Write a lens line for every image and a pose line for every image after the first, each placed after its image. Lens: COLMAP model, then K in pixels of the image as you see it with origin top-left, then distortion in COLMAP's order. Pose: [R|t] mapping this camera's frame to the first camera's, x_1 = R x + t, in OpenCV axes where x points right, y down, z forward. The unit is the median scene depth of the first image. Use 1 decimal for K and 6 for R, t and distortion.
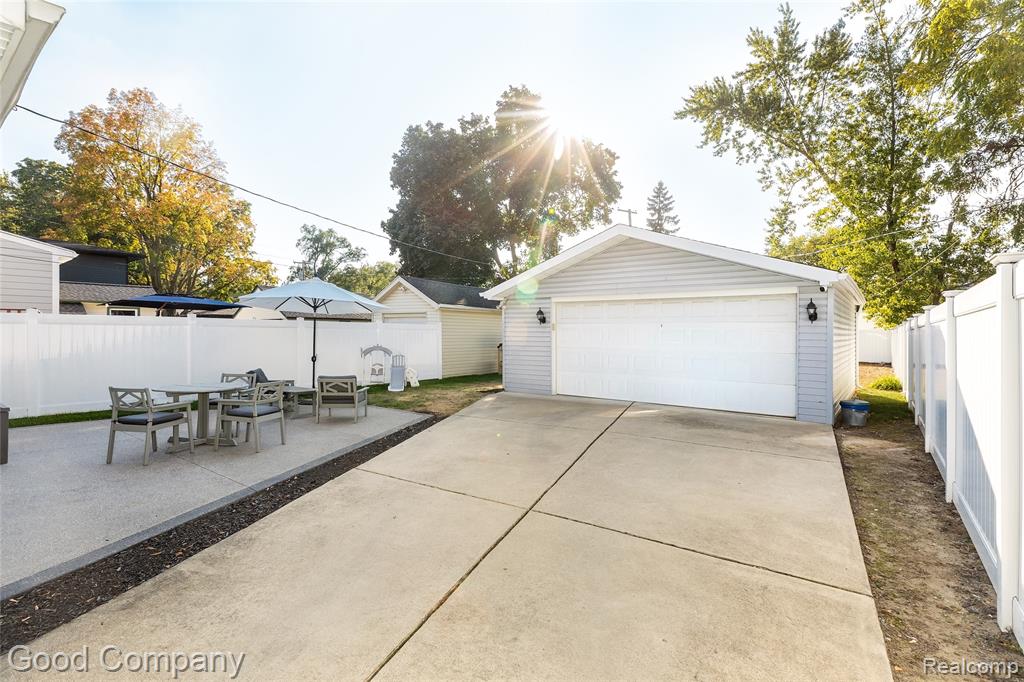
lens RADIAL K [[485.6, 0, 512.0], [0, 485.6, 341.0], [0, 0, 1]] dist [0.001274, 0.000144]
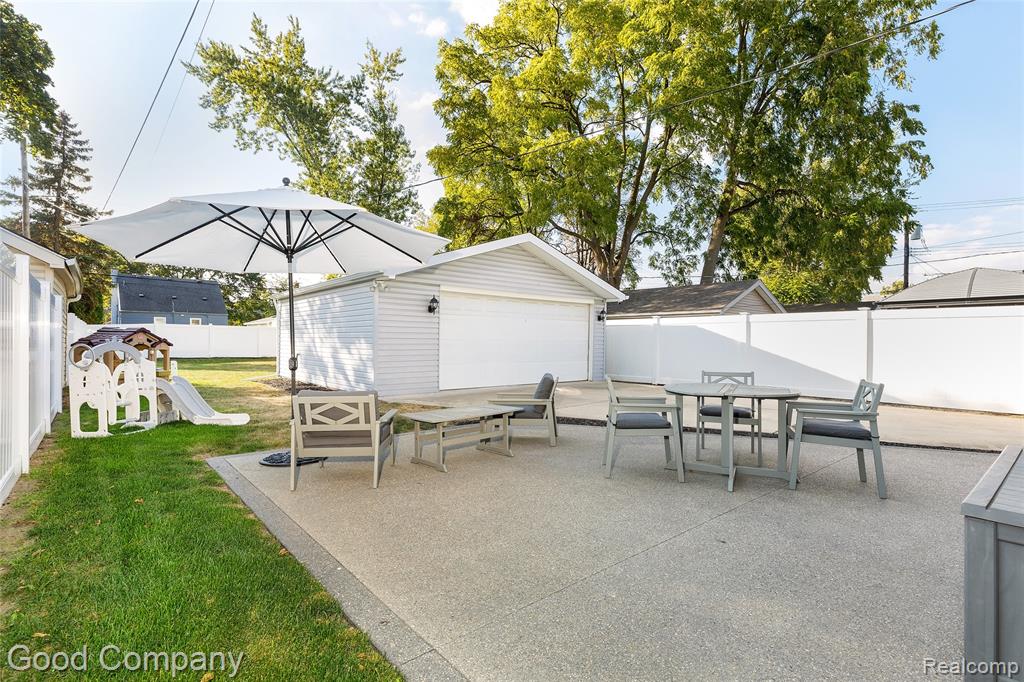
lens RADIAL K [[485.6, 0, 512.0], [0, 485.6, 341.0], [0, 0, 1]] dist [0.001274, 0.000144]
pose [[0.207944, -0.007893, 0.978109, -0.781196], [0.008683, 0.999943, 0.006224, 0.010481], [-0.978102, 0.007198, 0.208001, 0.678565]]
